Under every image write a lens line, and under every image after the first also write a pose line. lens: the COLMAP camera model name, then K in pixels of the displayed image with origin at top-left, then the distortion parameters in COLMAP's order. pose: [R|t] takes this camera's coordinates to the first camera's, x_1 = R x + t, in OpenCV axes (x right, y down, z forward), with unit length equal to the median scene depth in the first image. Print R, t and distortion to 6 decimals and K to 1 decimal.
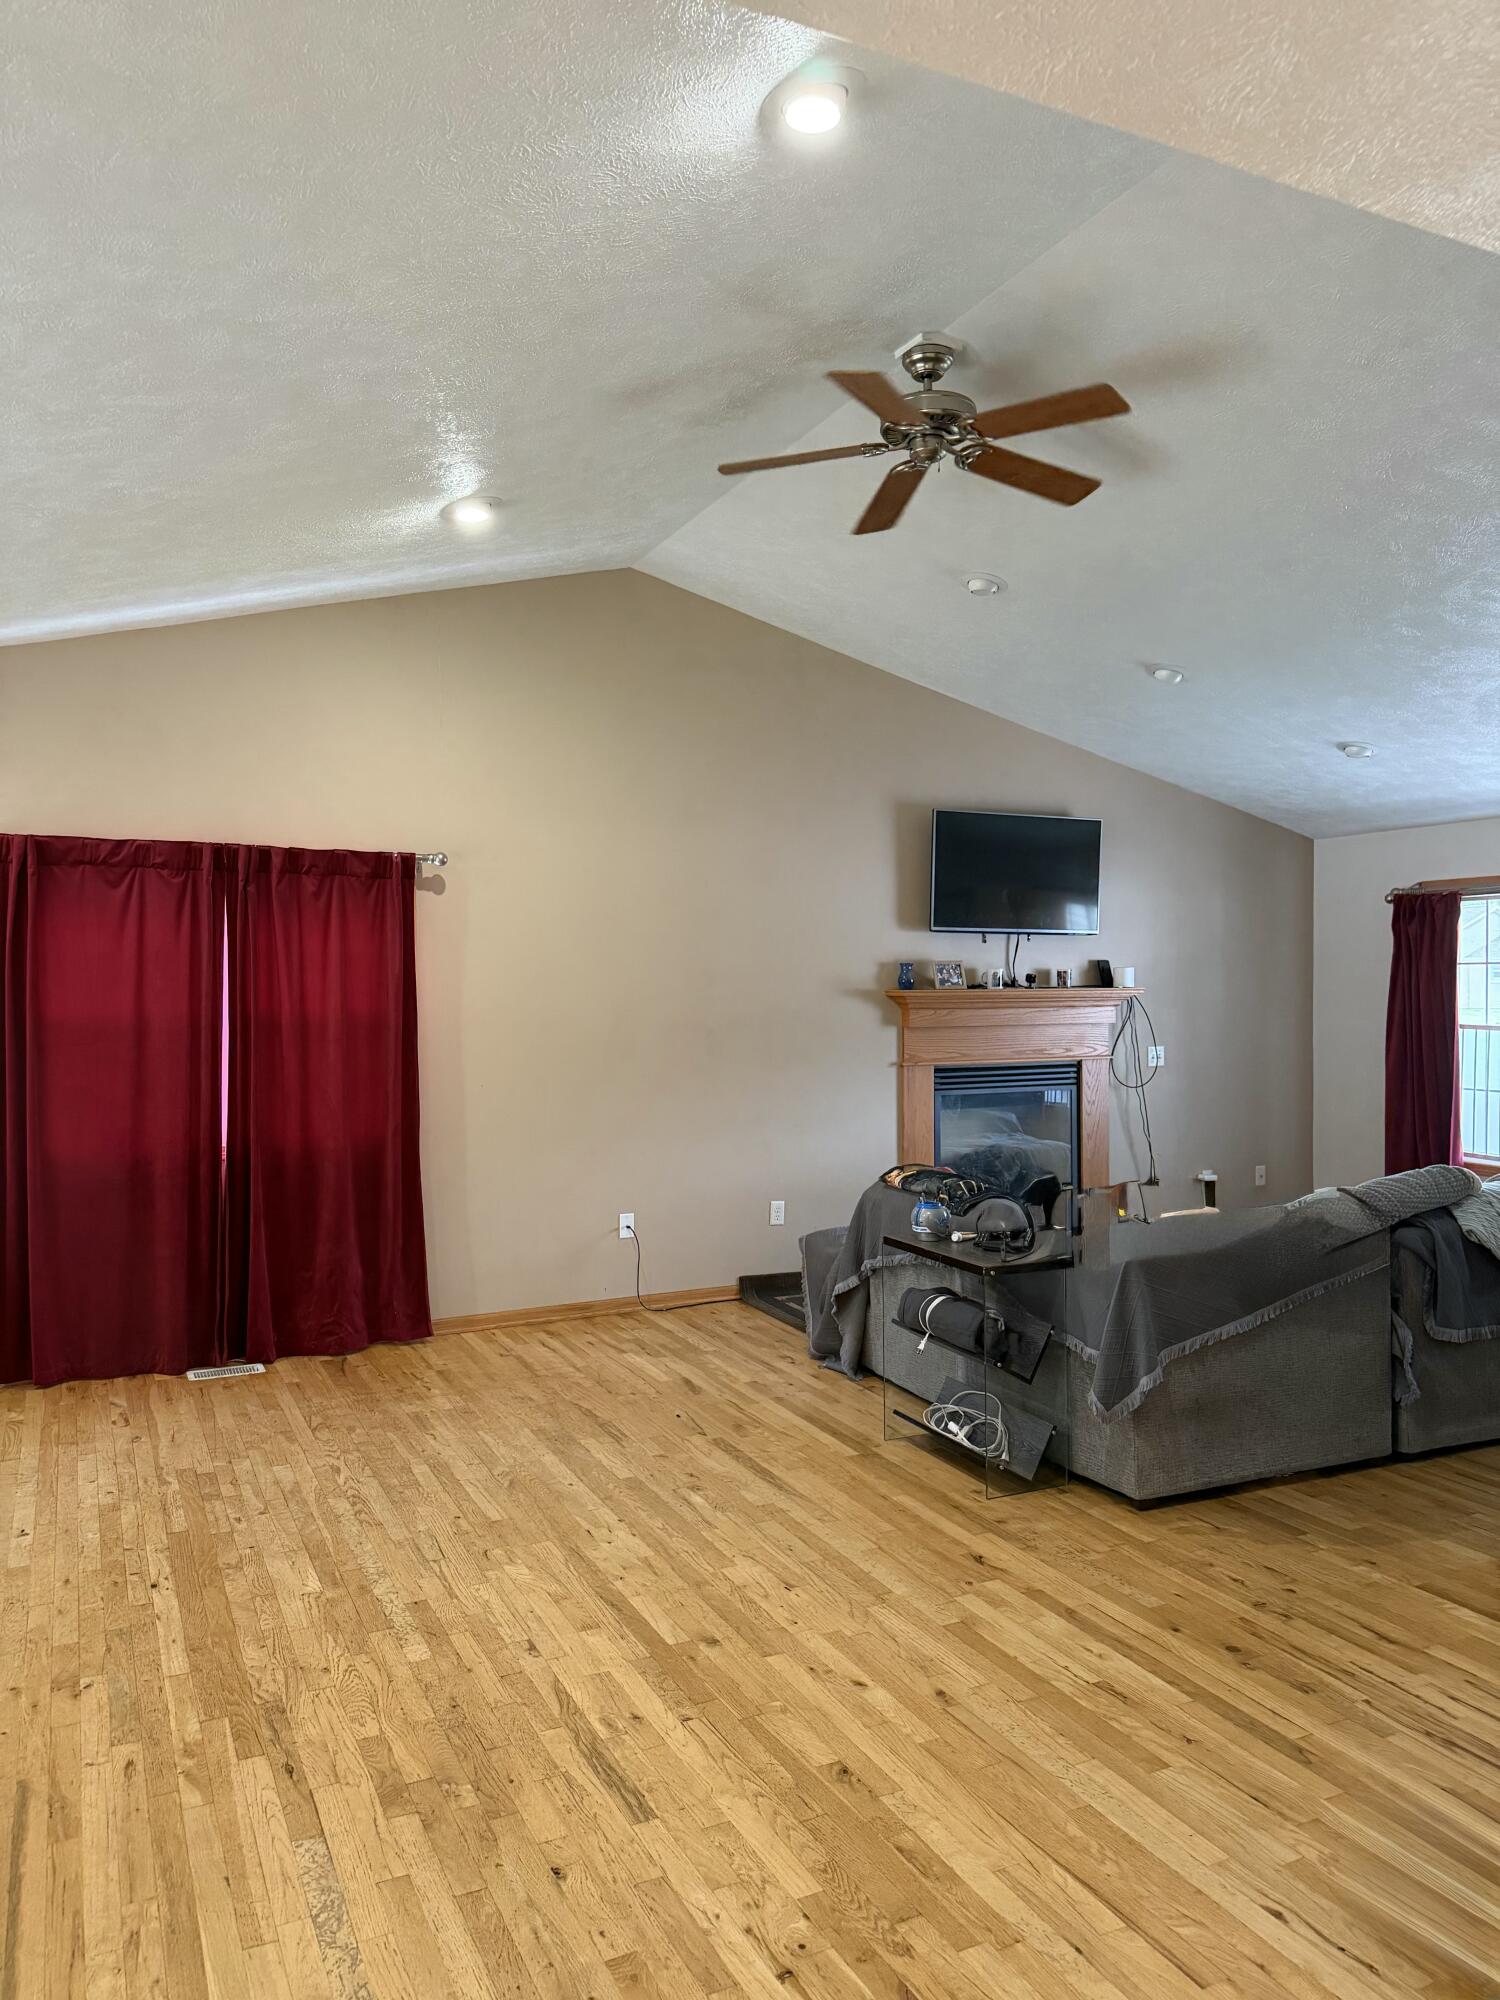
lens RADIAL K [[1411.7, 0, 734.7], [0, 1411.7, 997.0], [0, 0, 1]] dist [0.041224, -0.034542]
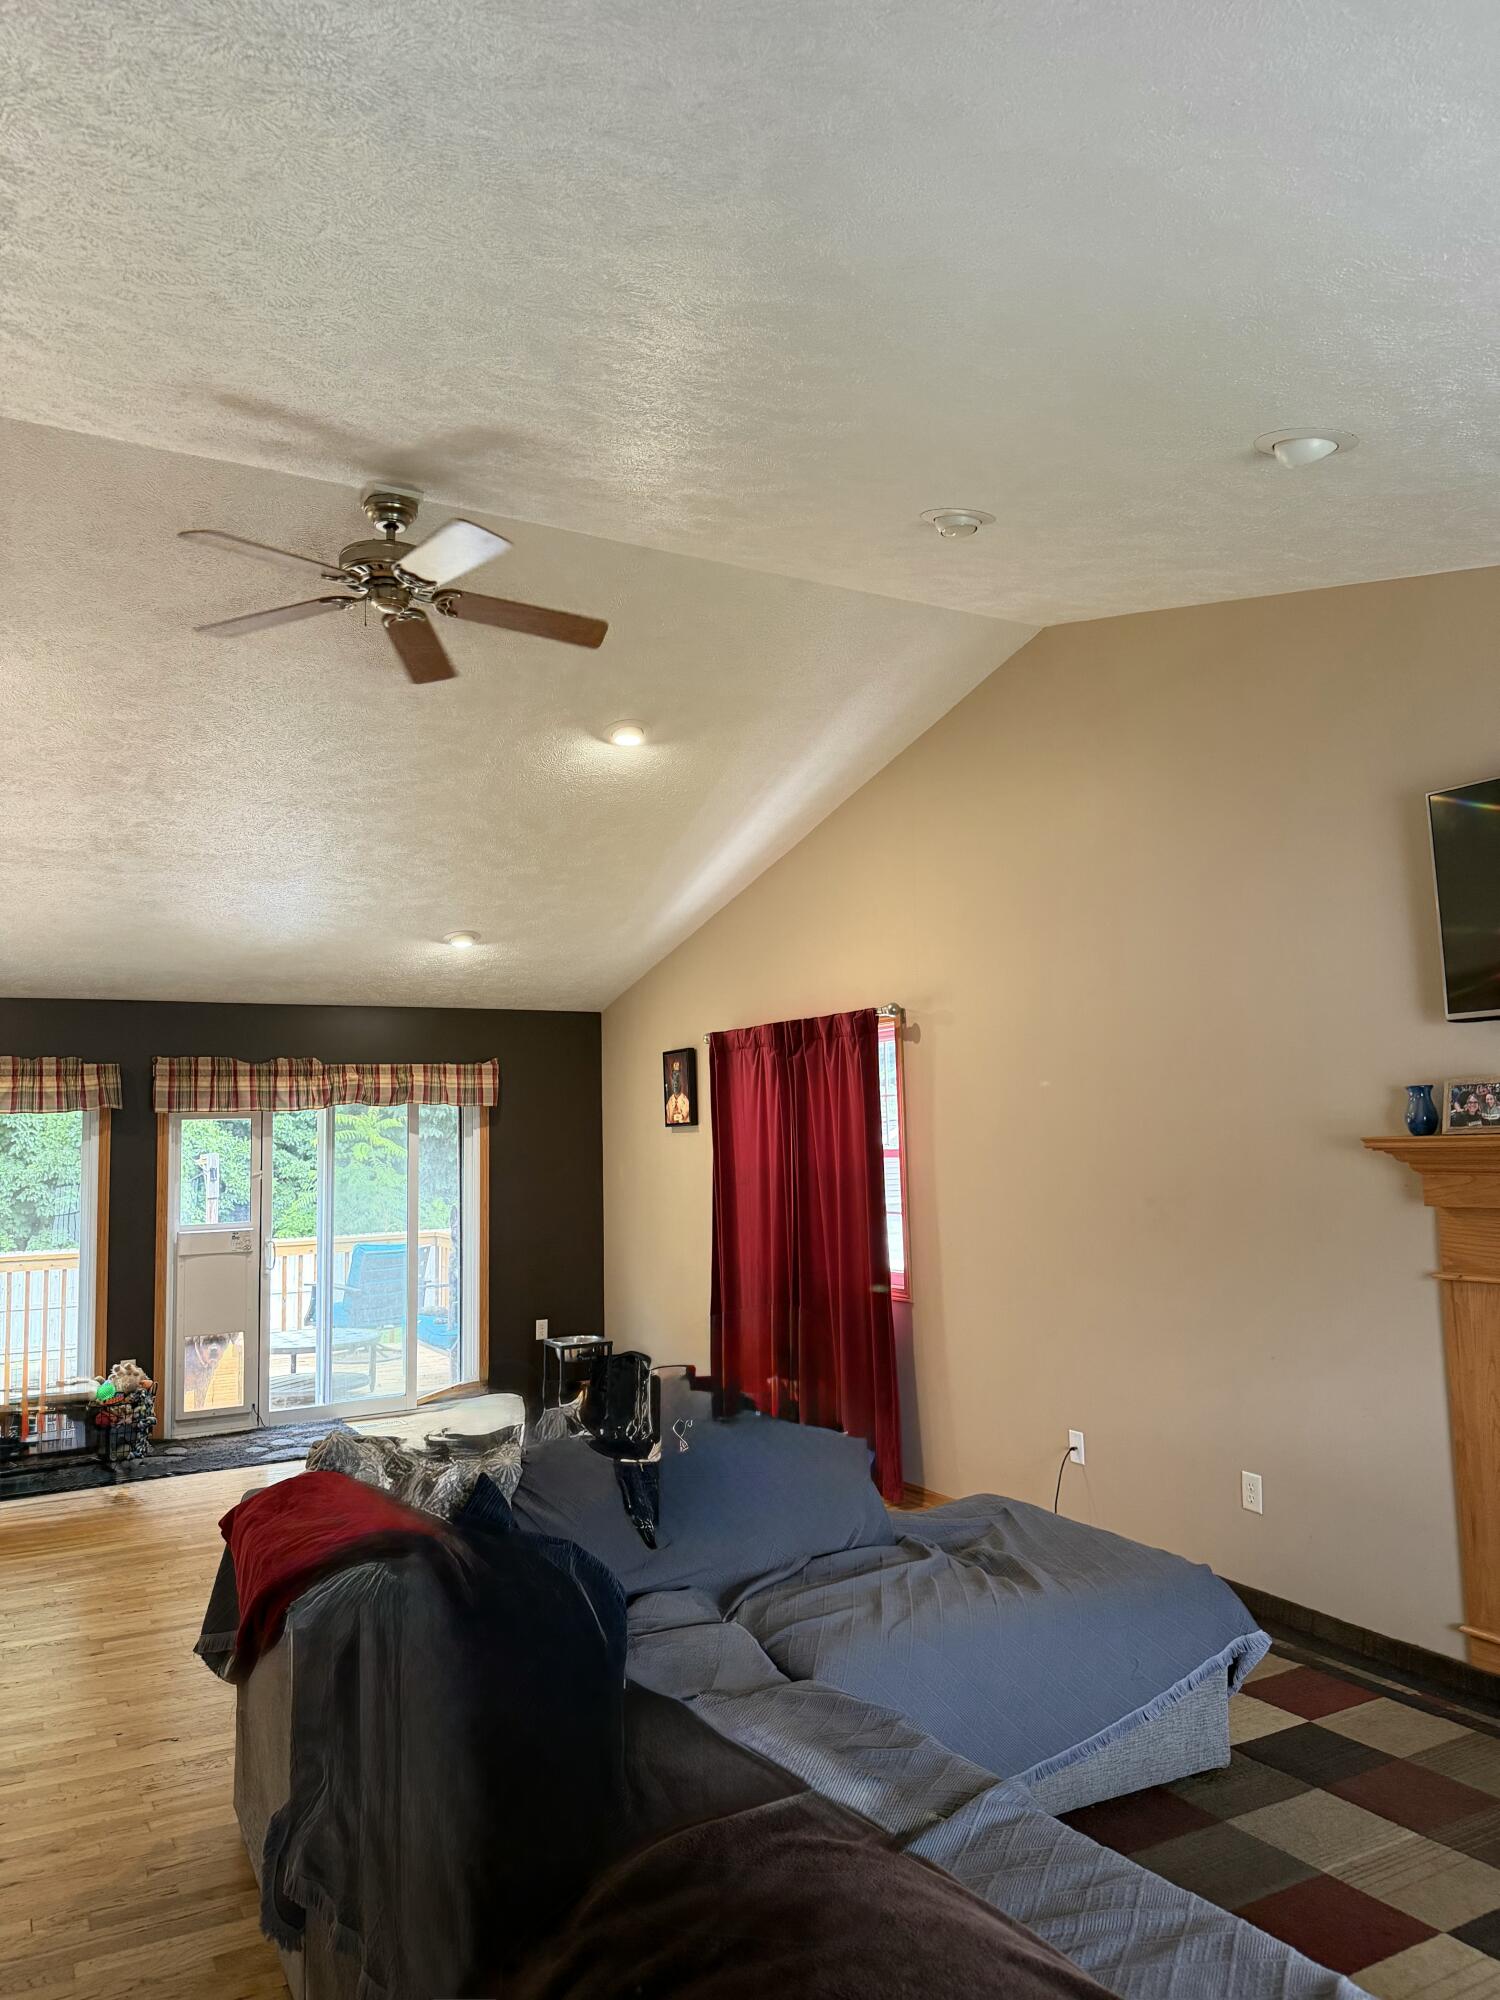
lens RADIAL K [[1411.7, 0, 746.1], [0, 1411.7, 990.0], [0, 0, 1]] dist [0.041224, -0.034542]
pose [[0.048661, -0.104886, -0.993293, 0.820256], [0.019893, 0.994376, -0.104026, -0.011347], [0.998617, -0.014697, 0.050474, 0.898747]]
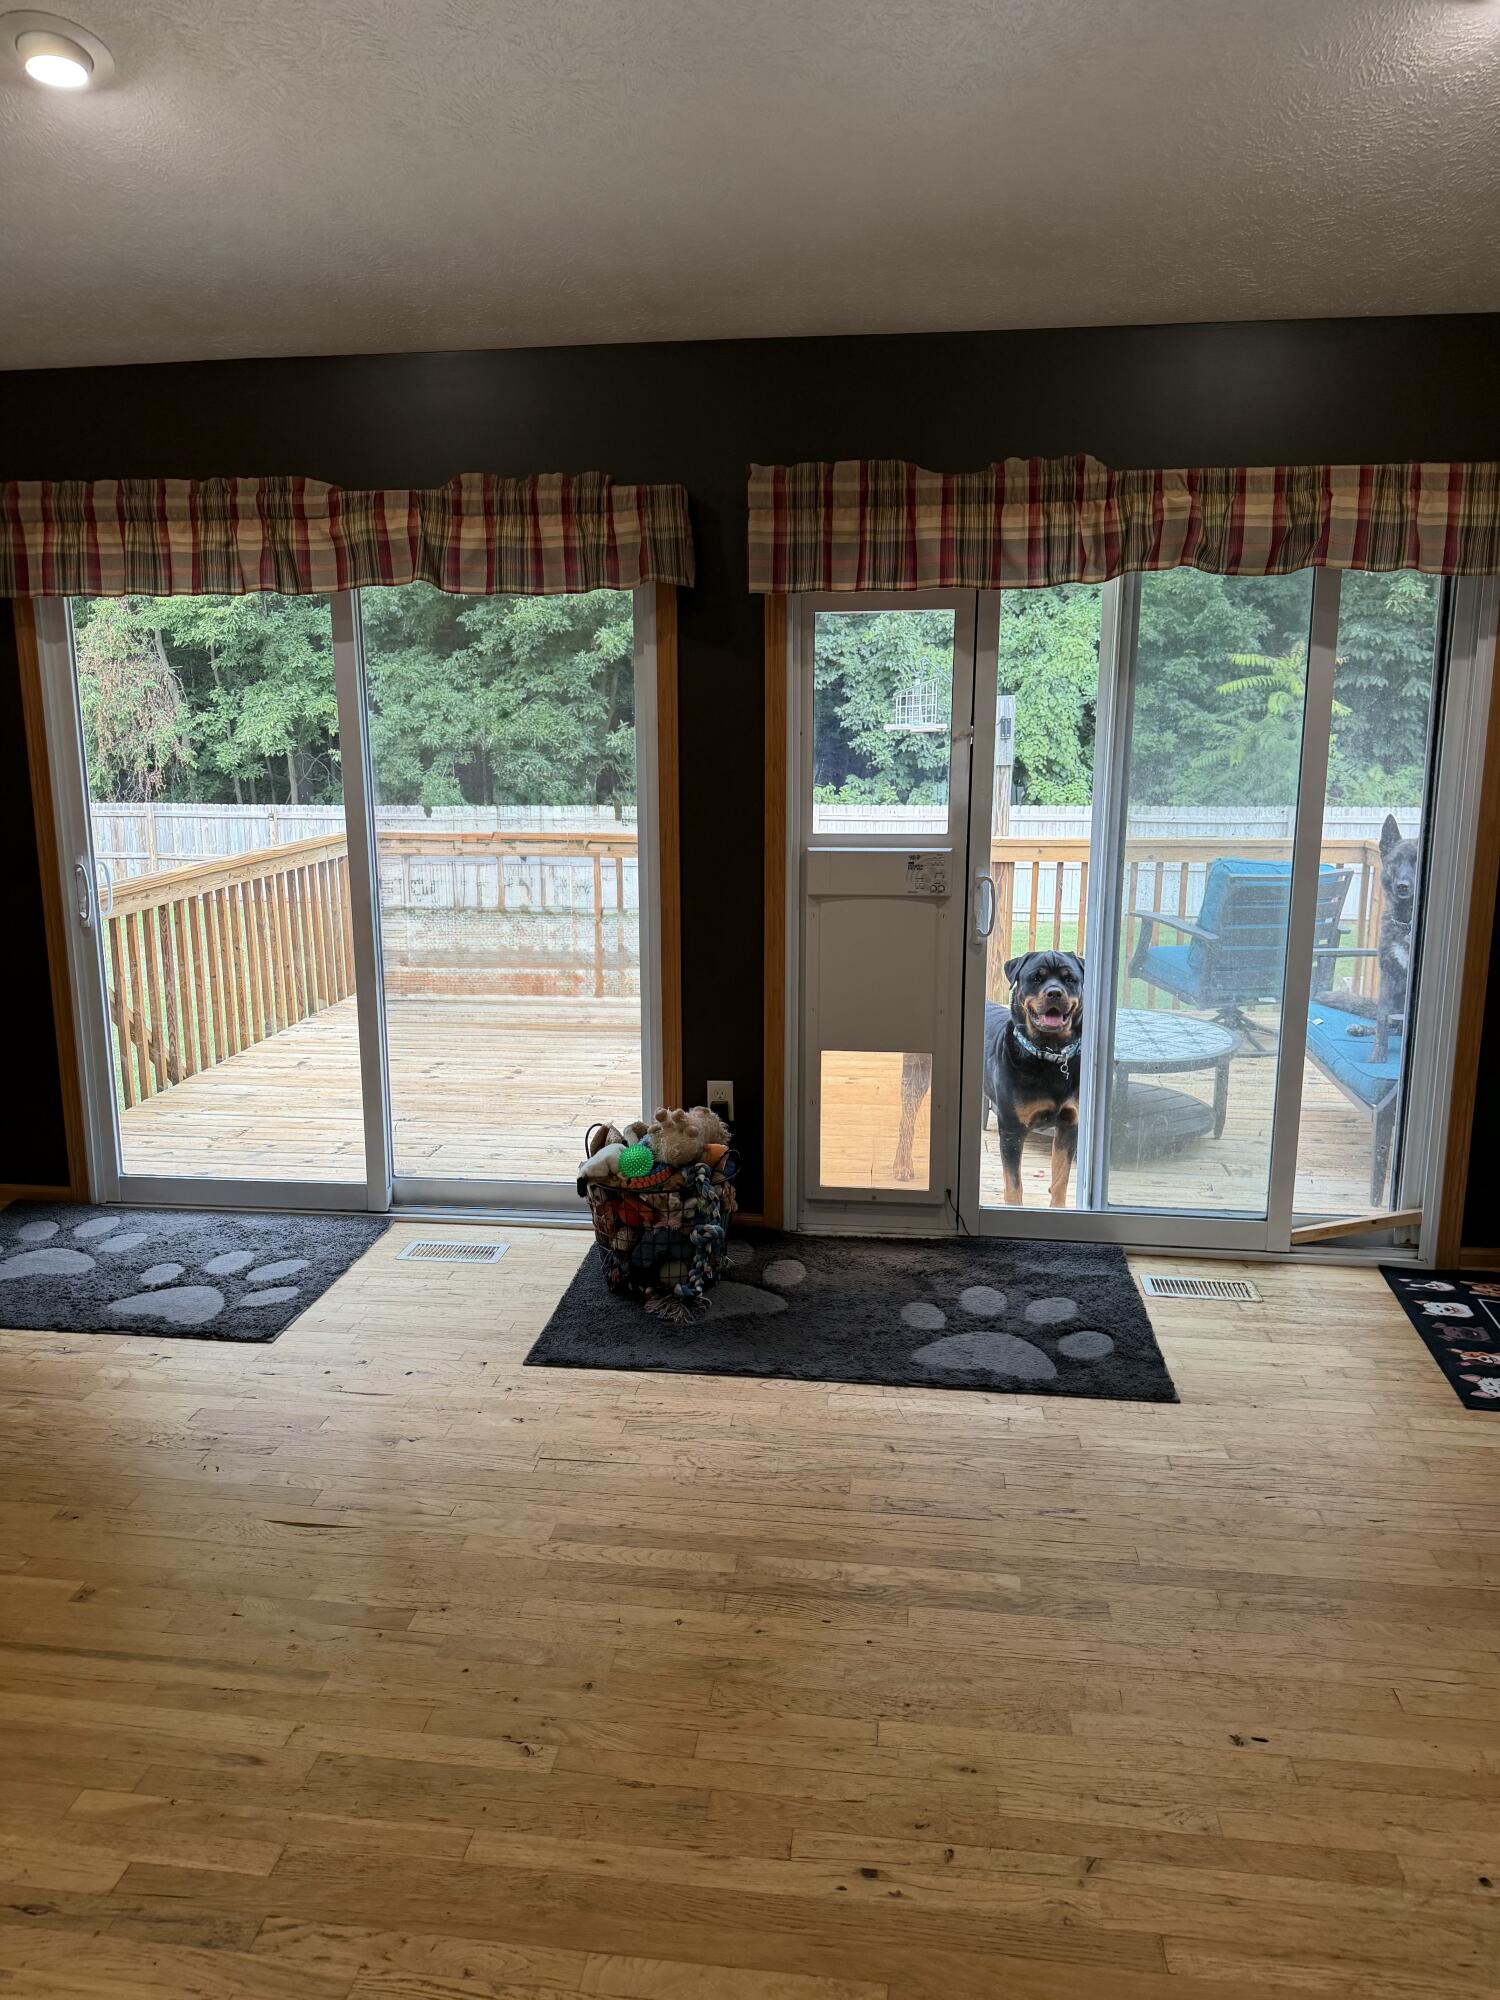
lens RADIAL K [[1411.7, 0, 754.8], [0, 1411.7, 1035.9], [0, 0, 1]] dist [0.041224, -0.034542]
pose [[-0.538787, 0.194458, -0.819692, -0.014293], [0.003547, 0.973510, 0.228617, 0.001353], [0.842435, 0.120268, -0.525204, 0.761331]]
